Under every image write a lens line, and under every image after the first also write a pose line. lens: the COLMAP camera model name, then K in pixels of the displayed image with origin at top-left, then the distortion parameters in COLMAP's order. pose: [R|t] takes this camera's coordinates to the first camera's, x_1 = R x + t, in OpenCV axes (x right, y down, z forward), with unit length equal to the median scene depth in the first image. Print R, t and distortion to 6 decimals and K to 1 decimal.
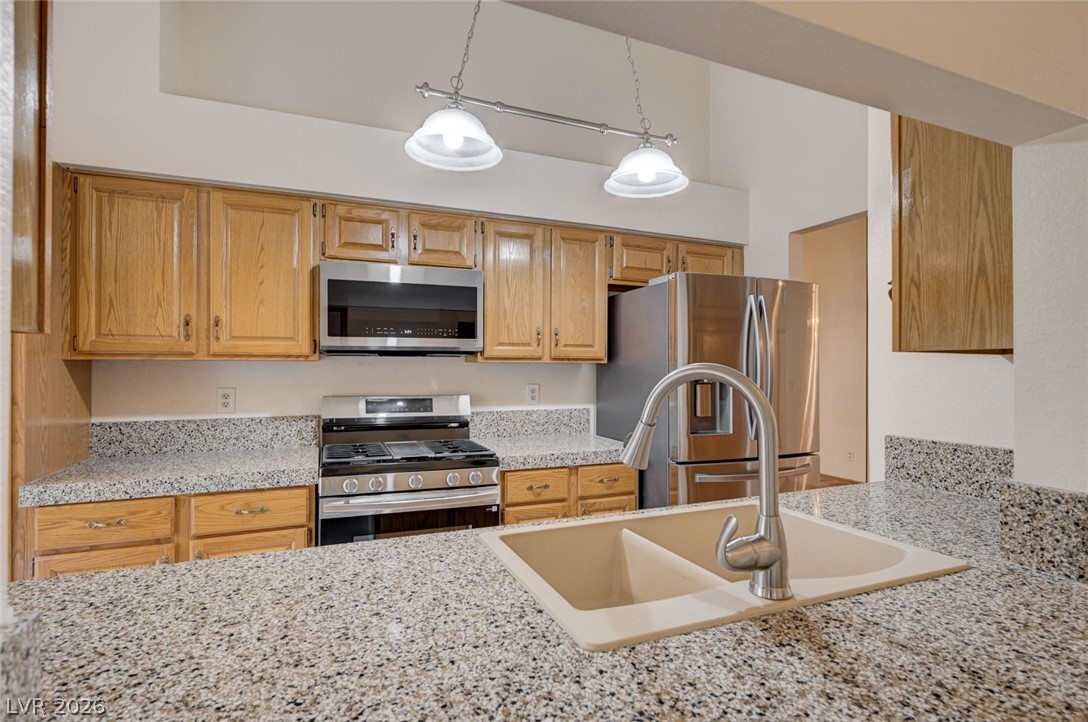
lens RADIAL K [[538.0, 0, 543.7], [0, 538.0, 364.5], [0, 0, 1]] dist [0.001364, 0.000931]
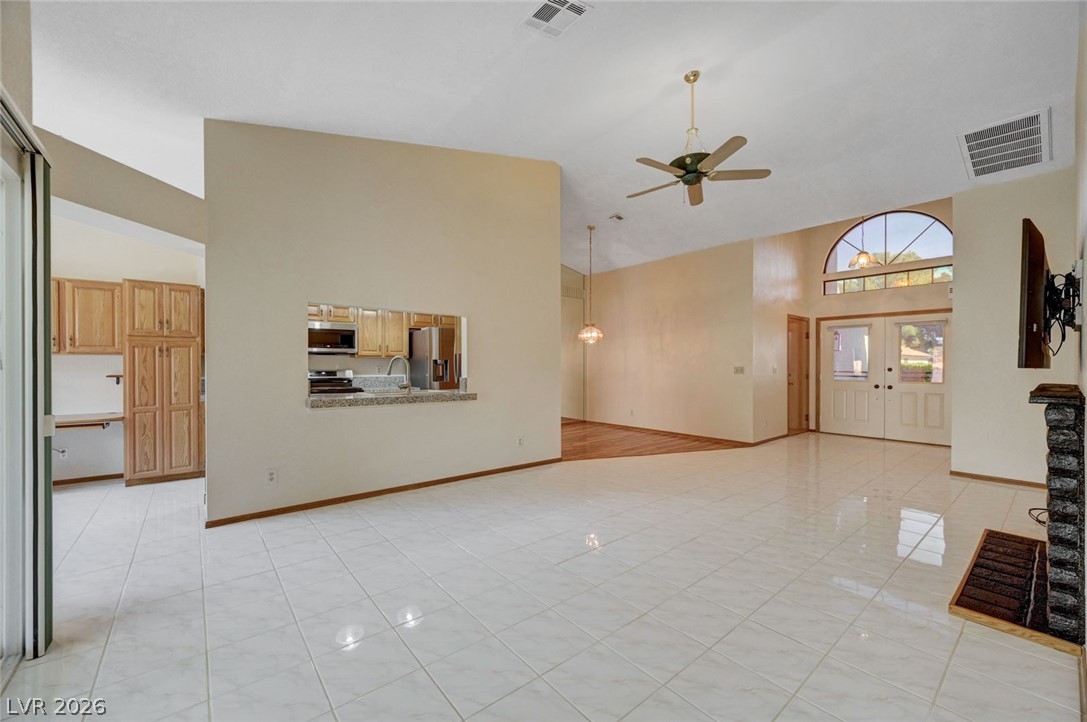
lens RADIAL K [[430.0, 0, 545.6], [0, 430.0, 367.6], [0, 0, 1]] dist [-0.003617, -0.000358]
pose [[0.954146, -0.002638, 0.299329, 0.158134], [-0.001009, 0.999927, 0.012026, 0.022935], [-0.299339, -0.011777, 0.954074, -1.487014]]
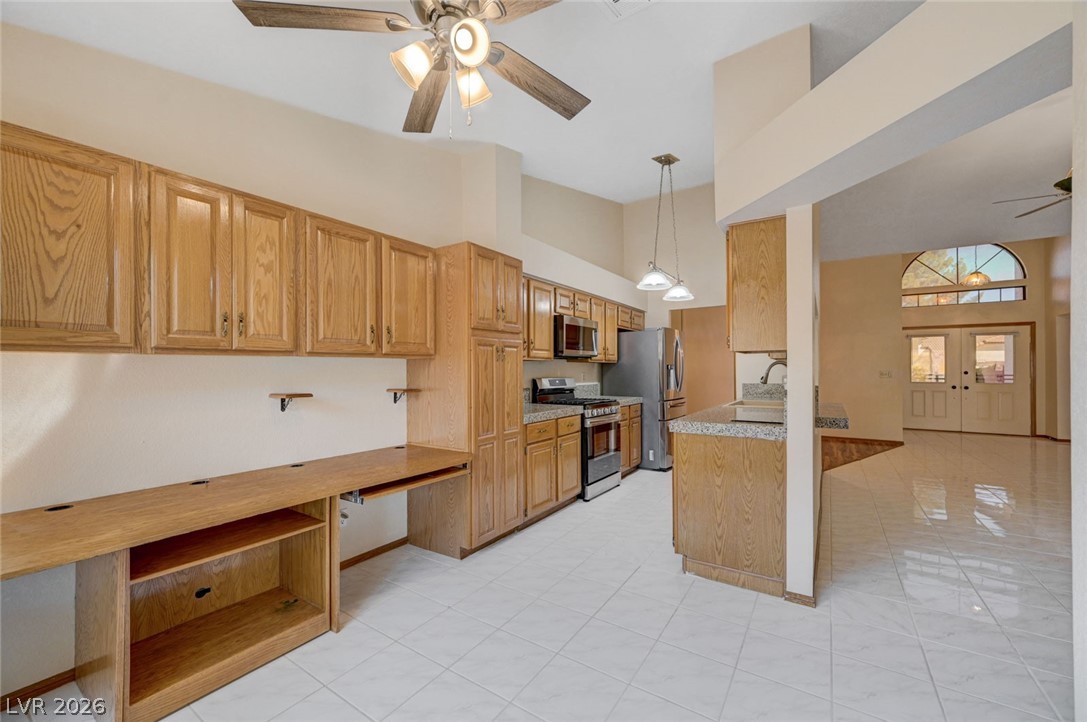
lens RADIAL K [[430.0, 0, 544.0], [0, 430.0, 367.7], [0, 0, 1]] dist [-0.003617, -0.000358]
pose [[0.827856, -0.002059, 0.560937, -1.397173], [0.002265, 0.999997, 0.000327, 0.020512], [-0.560936, 0.001000, 0.827859, -0.390862]]
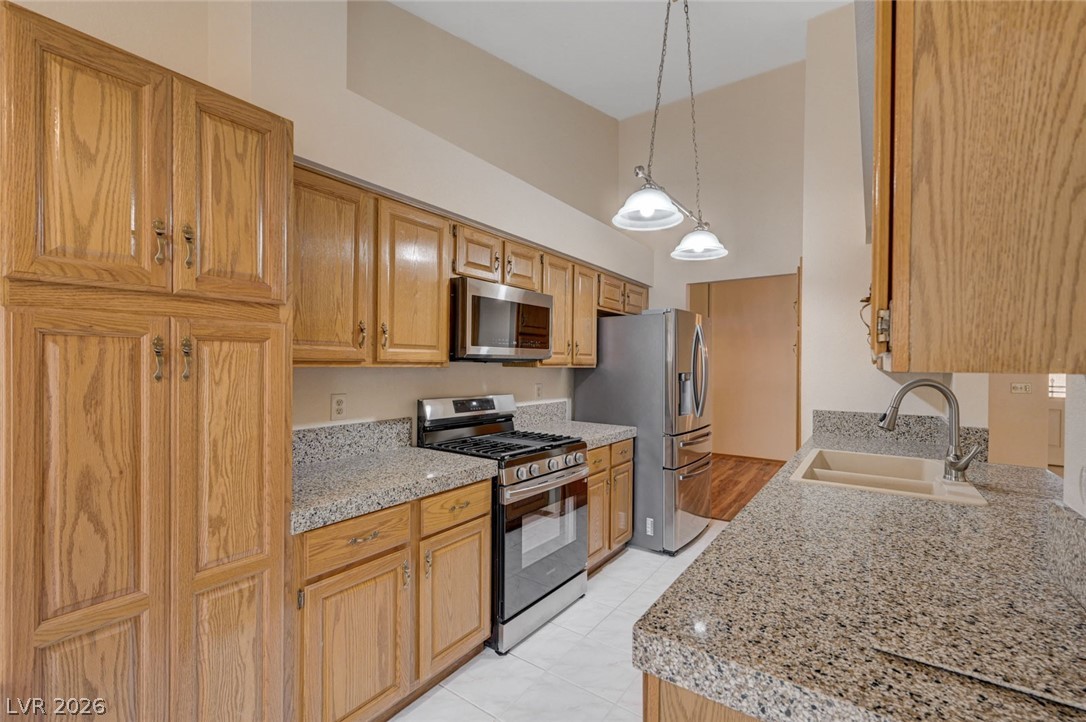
lens RADIAL K [[465.0, 0, 542.0], [0, 465.0, 367.2], [0, 0, 1]] dist [0.001430, 0.000445]
pose [[0.848469, 0.002355, 0.529240, -0.753702], [-0.010501, 0.999868, 0.012385, -0.020547], [-0.529141, -0.016065, 0.848382, 0.093429]]
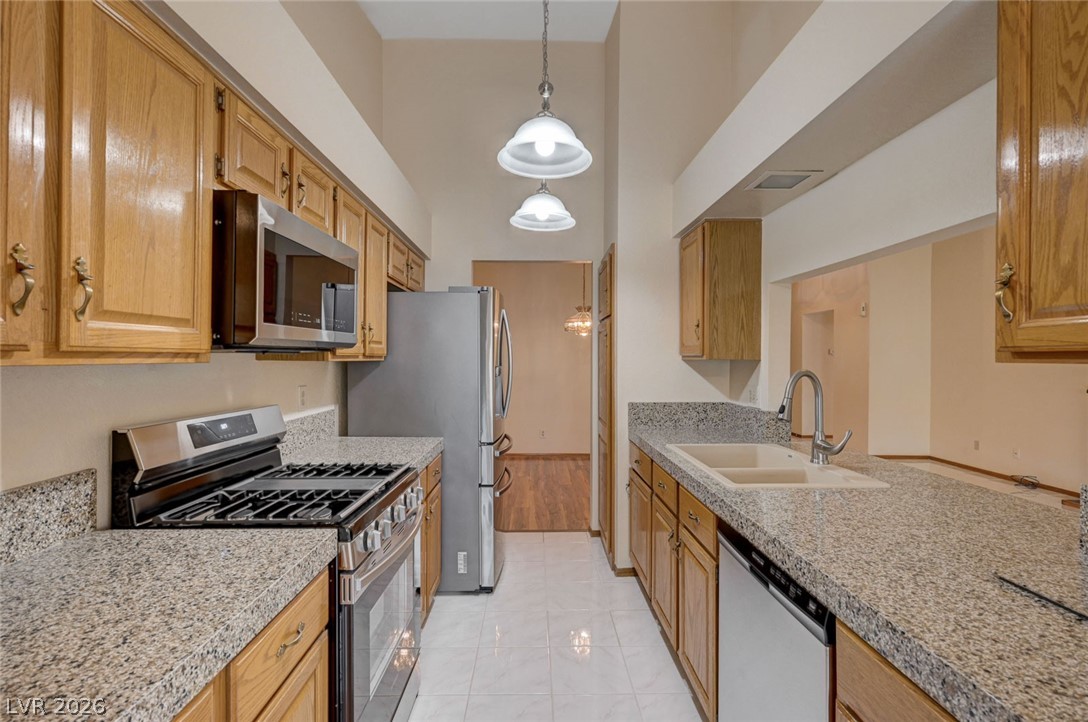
lens RADIAL K [[504.2, 0, 541.8], [0, 504.2, 356.9], [0, 0, 1]] dist [0.002400, 0.000052]
pose [[0.365935, 0.001756, 0.930639, -0.776090], [-0.009961, 0.999948, 0.002030, -0.017341], [-0.930587, -0.010013, 0.365933, 0.479561]]
